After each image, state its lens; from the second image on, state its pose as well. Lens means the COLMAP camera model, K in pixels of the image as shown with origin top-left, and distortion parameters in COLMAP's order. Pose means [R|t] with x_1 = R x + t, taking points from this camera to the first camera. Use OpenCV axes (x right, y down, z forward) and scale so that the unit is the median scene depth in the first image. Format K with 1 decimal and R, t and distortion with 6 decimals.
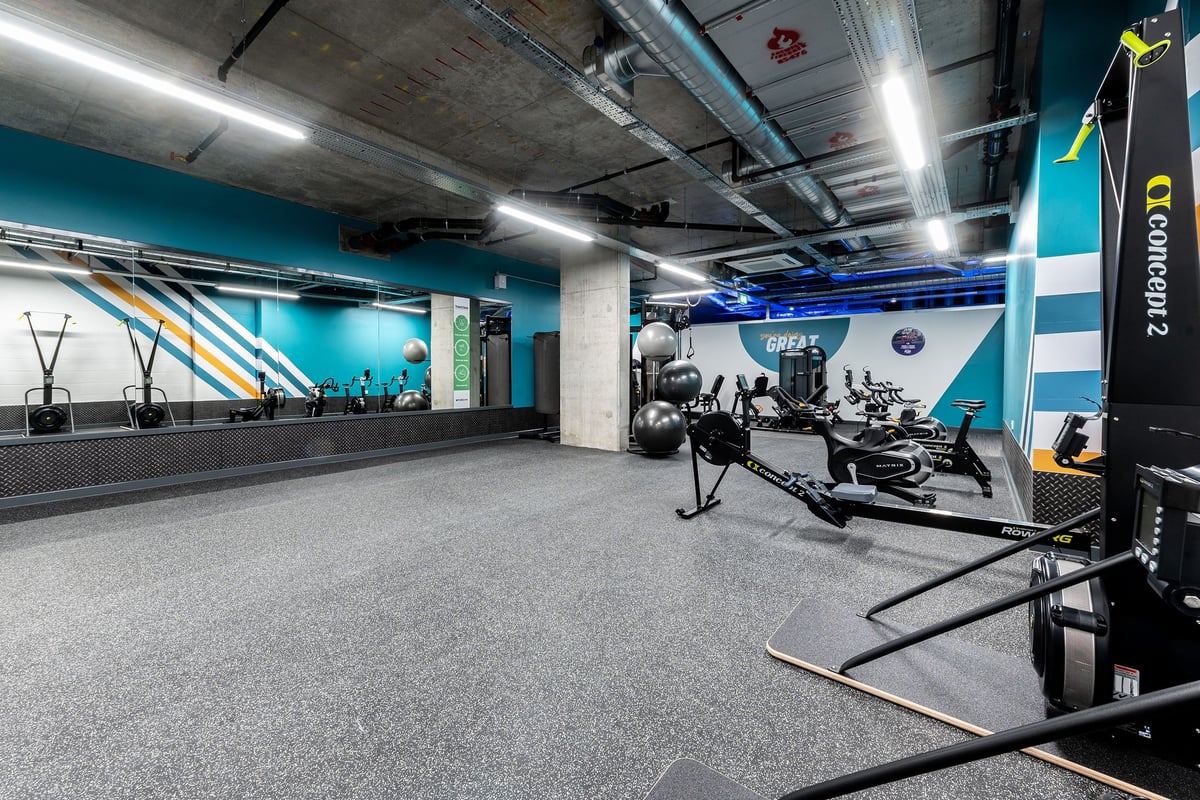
lens RADIAL K [[487.3, 0, 598.3], [0, 487.3, 392.8], [0, 0, 1]] dist [0.001264, 0.000046]
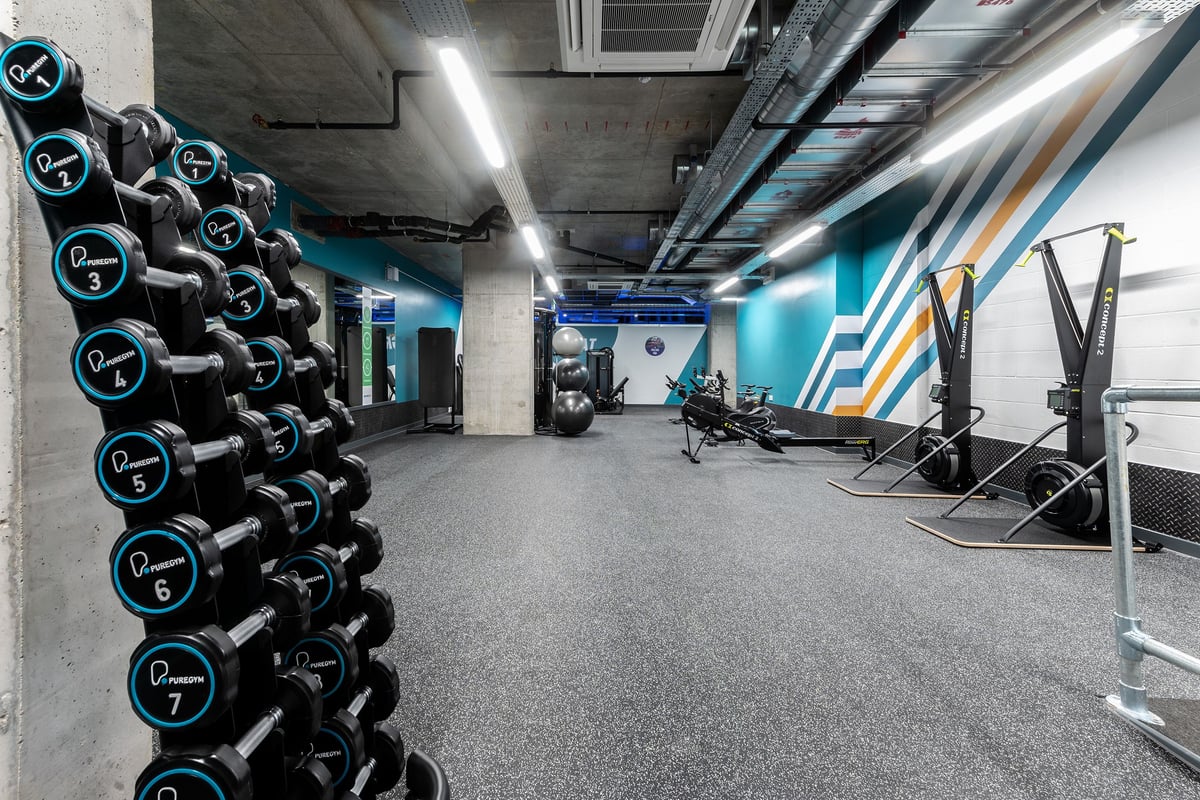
lens RADIAL K [[487.3, 0, 590.1], [0, 487.3, 375.1], [0, 0, 1]] dist [0.001264, 0.000046]
pose [[0.800391, -0.005810, 0.599451, -0.524508], [0.020022, 0.999654, -0.017045, -0.000925], [-0.599144, 0.025645, 0.800230, -0.017029]]
